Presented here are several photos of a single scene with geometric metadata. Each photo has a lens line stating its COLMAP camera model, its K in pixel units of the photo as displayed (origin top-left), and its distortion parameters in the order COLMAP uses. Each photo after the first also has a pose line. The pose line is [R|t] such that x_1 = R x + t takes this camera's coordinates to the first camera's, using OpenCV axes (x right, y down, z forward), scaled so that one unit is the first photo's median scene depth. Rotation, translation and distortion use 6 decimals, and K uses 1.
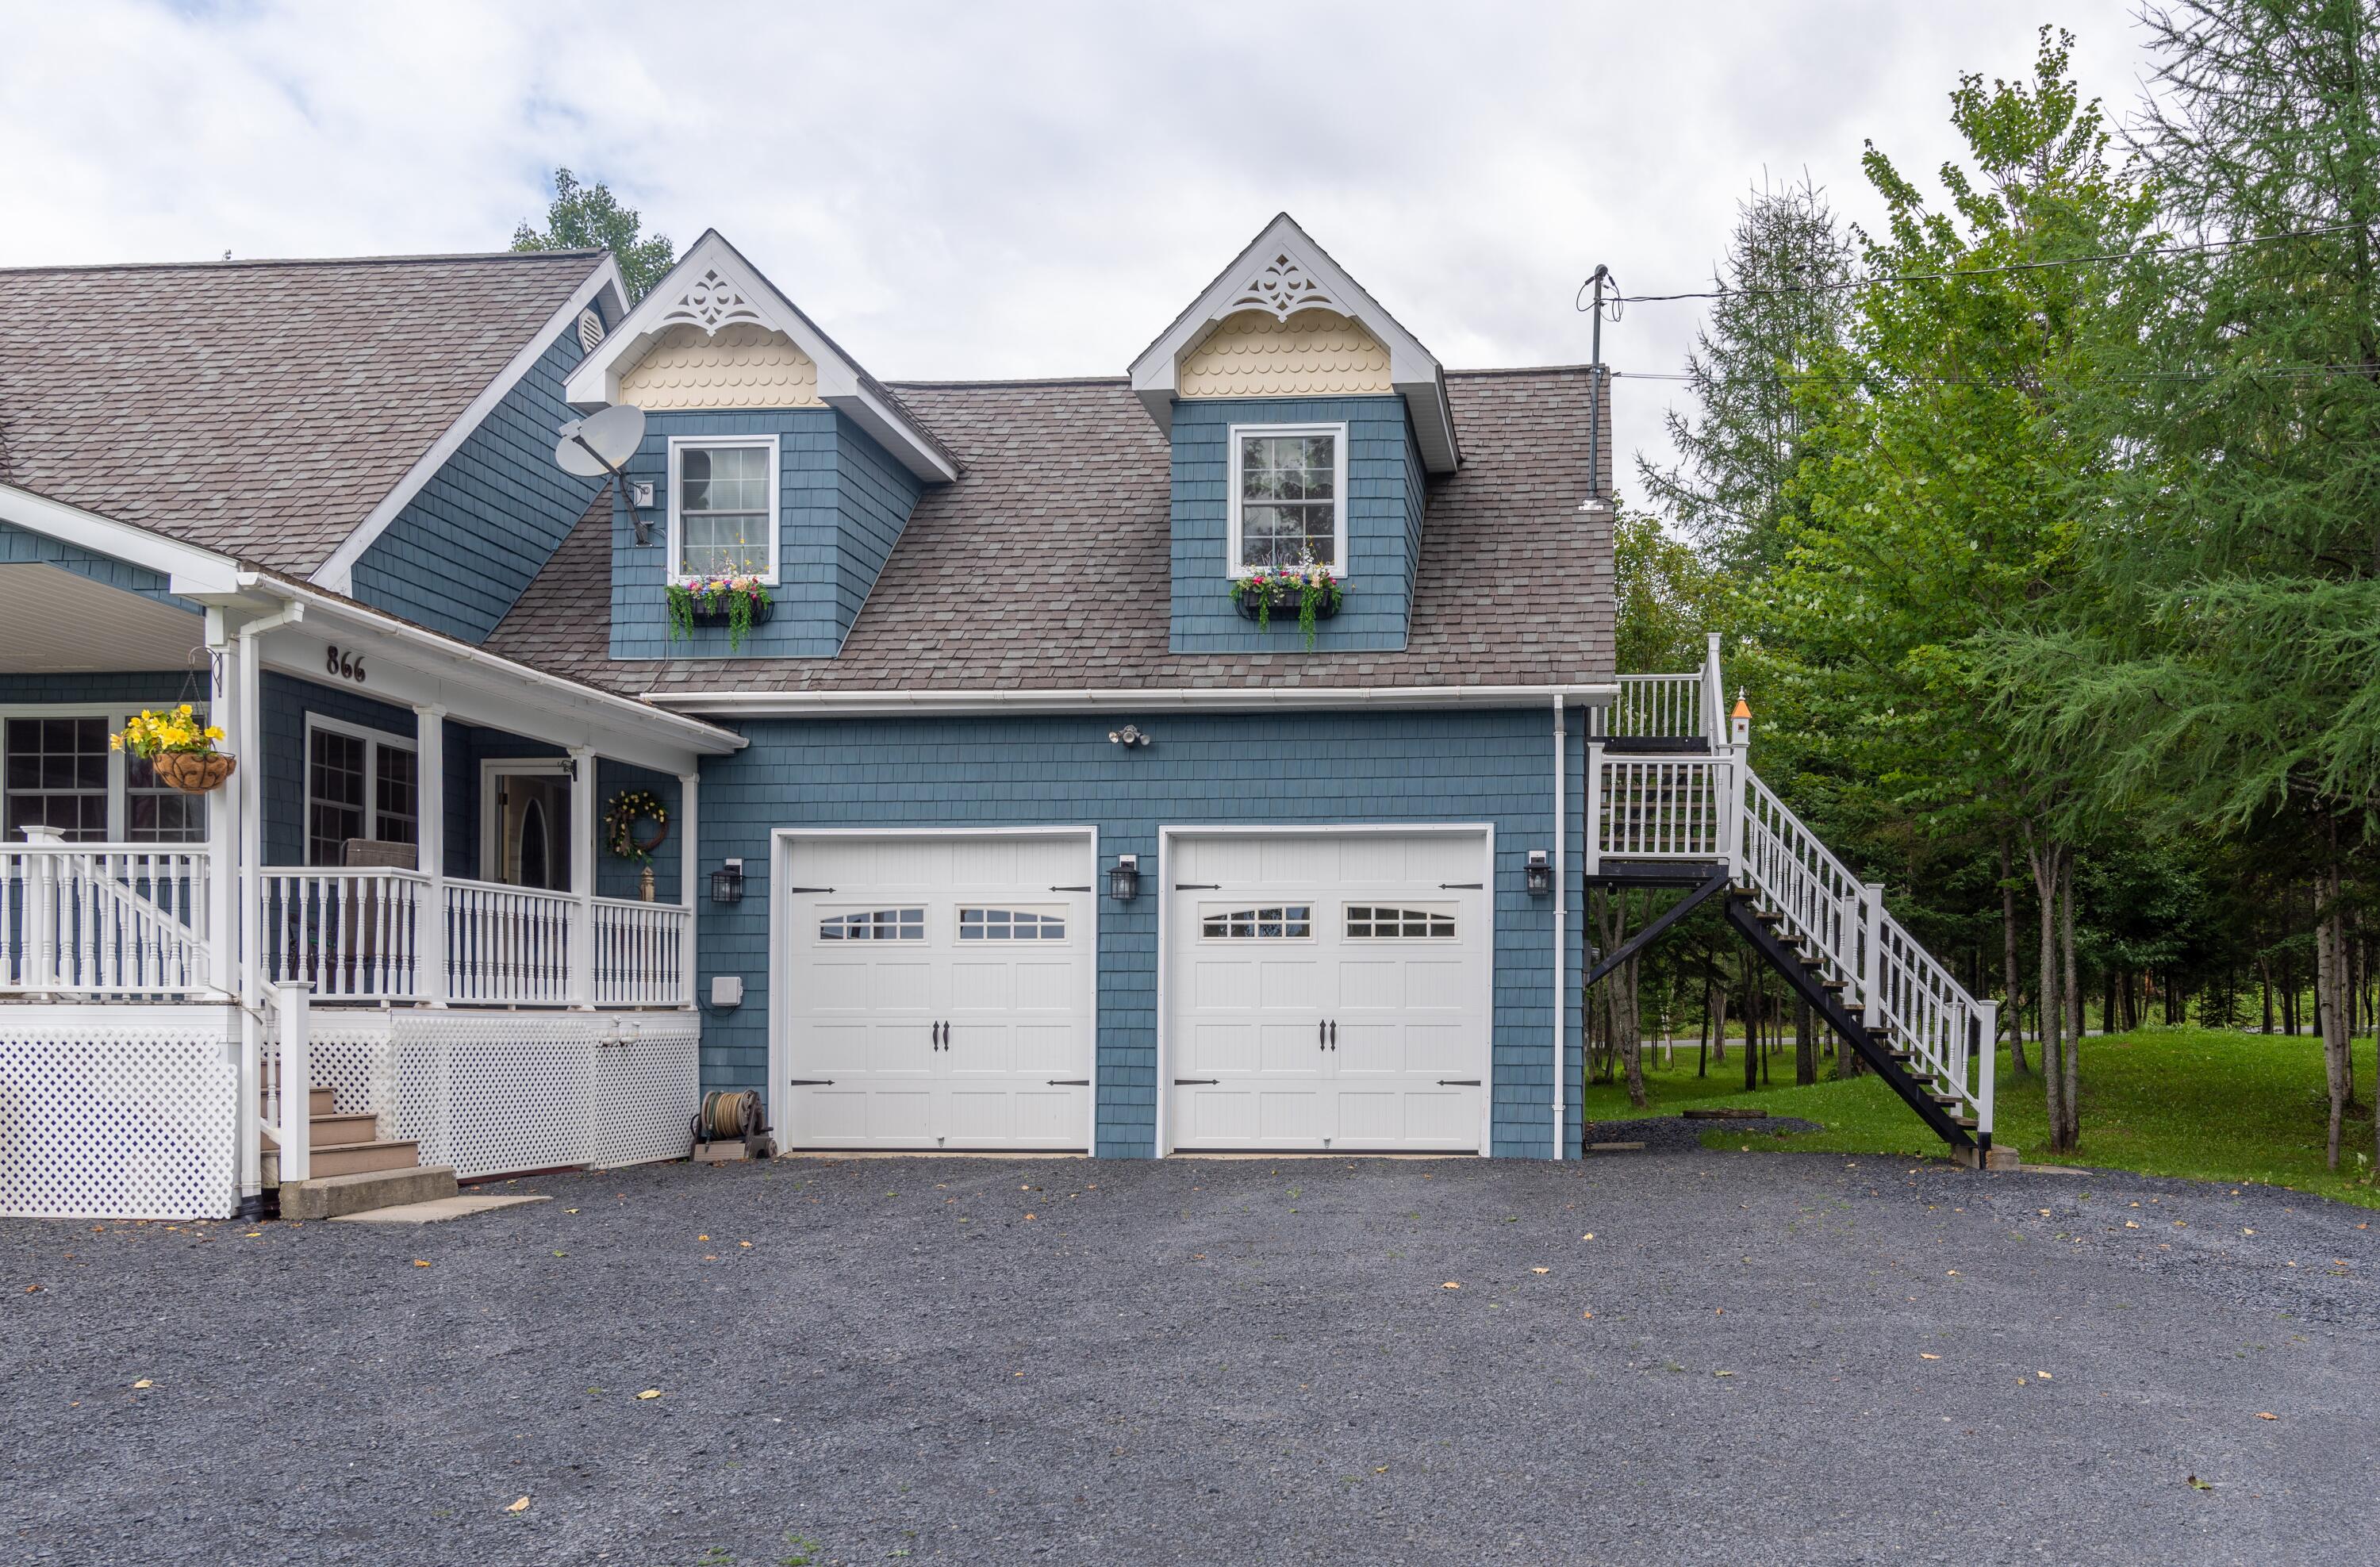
lens RADIAL K [[1921.0, 0, 1381.7], [0, 1921.0, 1048.9], [0, 0, 1]] dist [0.015961, 0.005159]
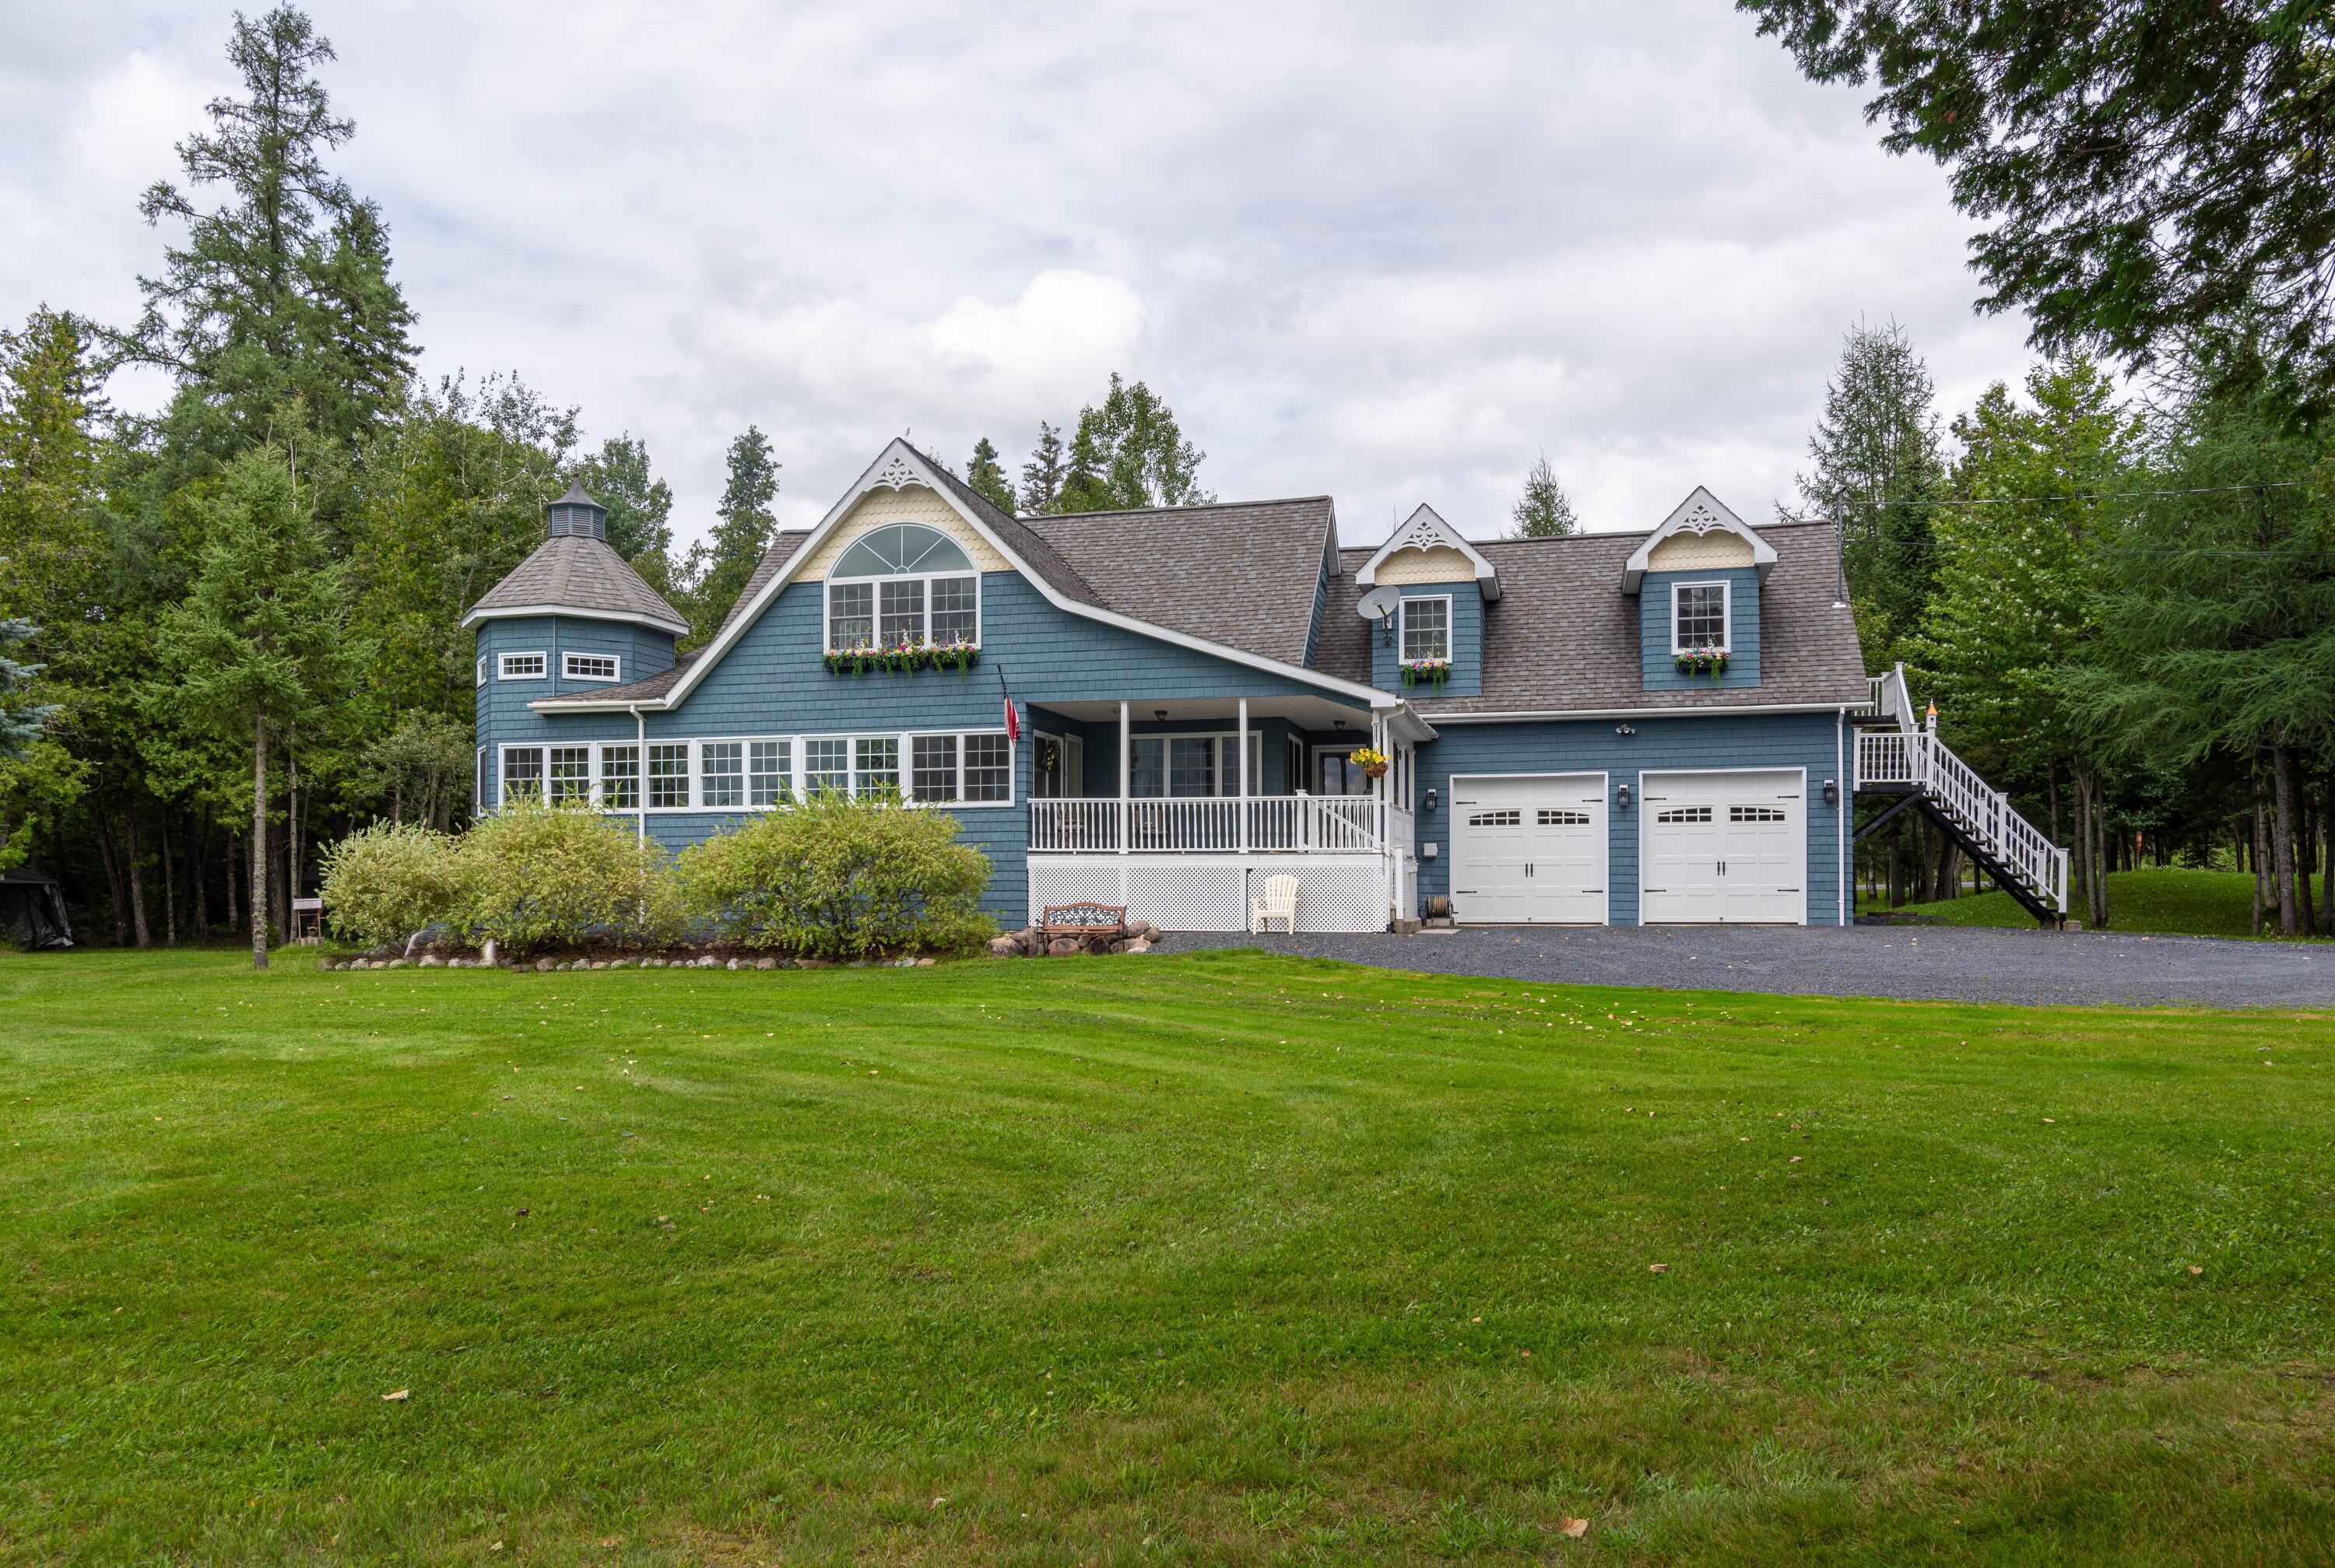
lens RADIAL K [[1554.2, 0, 1175.1], [0, 1554.2, 873.5], [0, 0, 1]] dist [0.000370, -0.001996]
pose [[0.984368, -0.006681, -0.175996, -0.319447], [0.003379, 0.999813, -0.019058, 0.029290], [0.176091, 0.018166, 0.984206, -0.788369]]
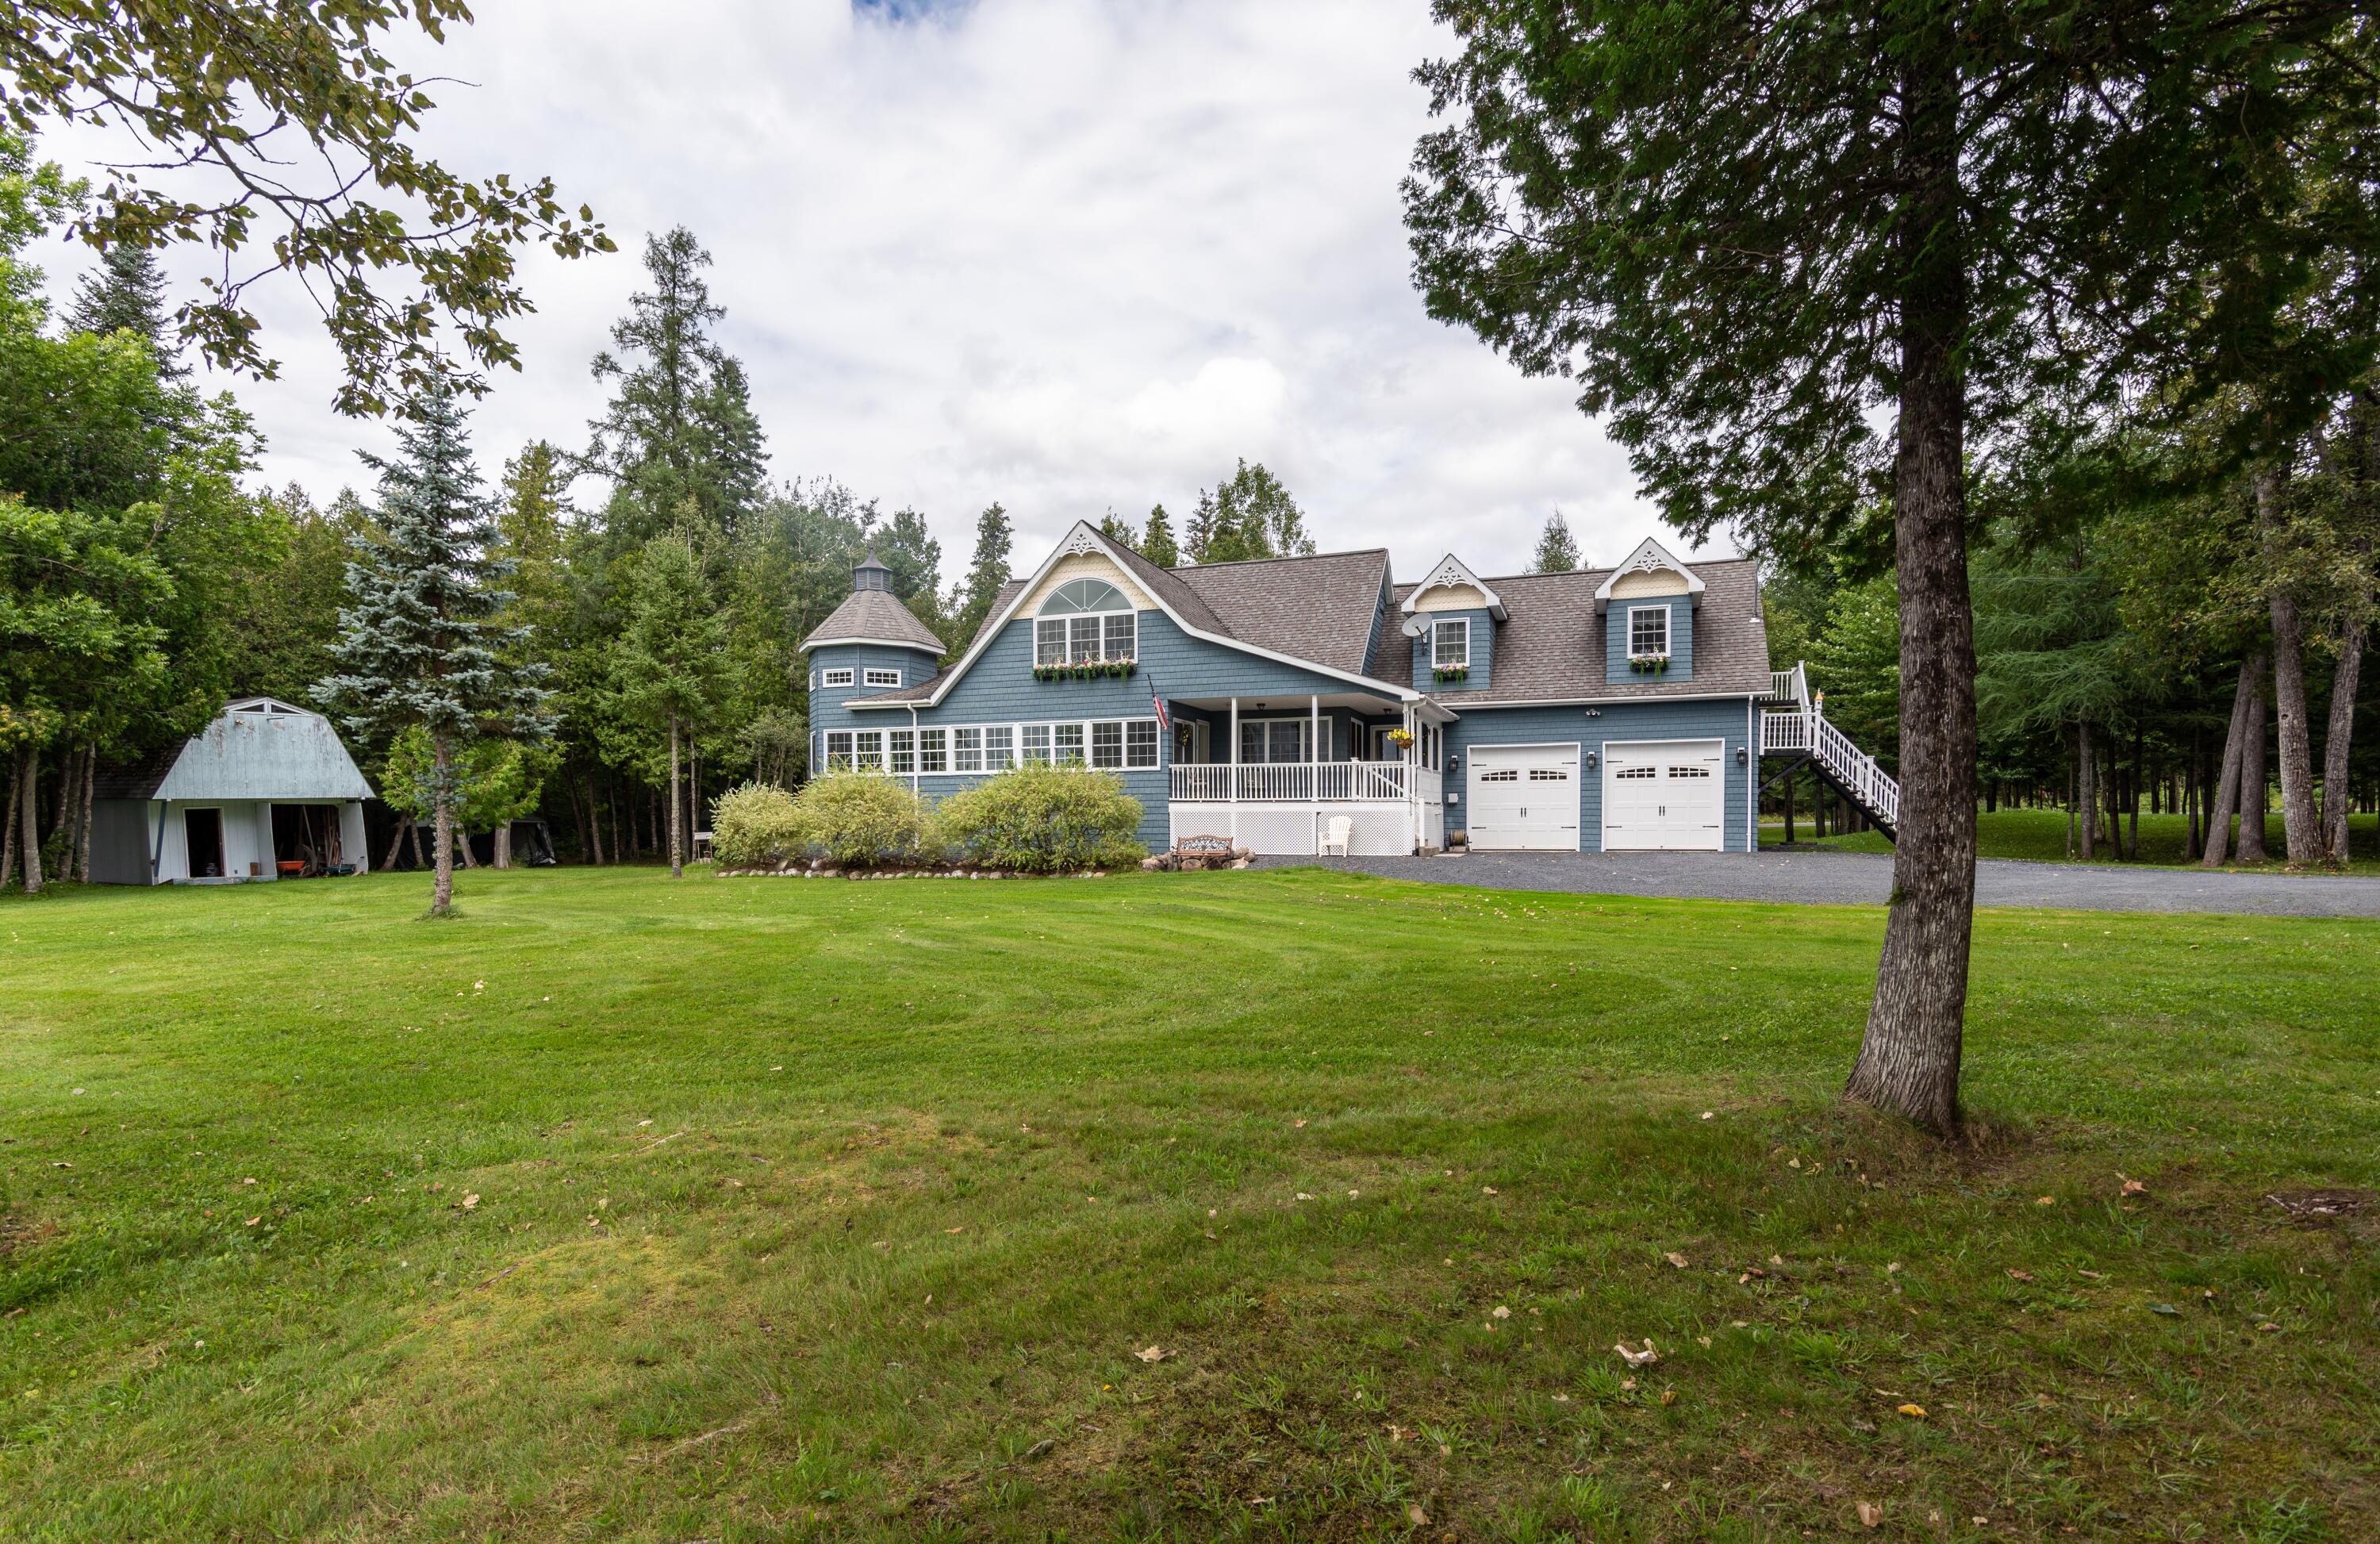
lens RADIAL K [[1135.7, 0, 1189.9], [0, 1135.7, 847.4], [0, 0, 1]] dist [0.001978, -0.000018]
pose [[0.961744, -0.000195, -0.273948, -0.249734], [0.003077, 0.999944, 0.010091, 0.029474], [0.273931, -0.010548, 0.961691, -0.889860]]
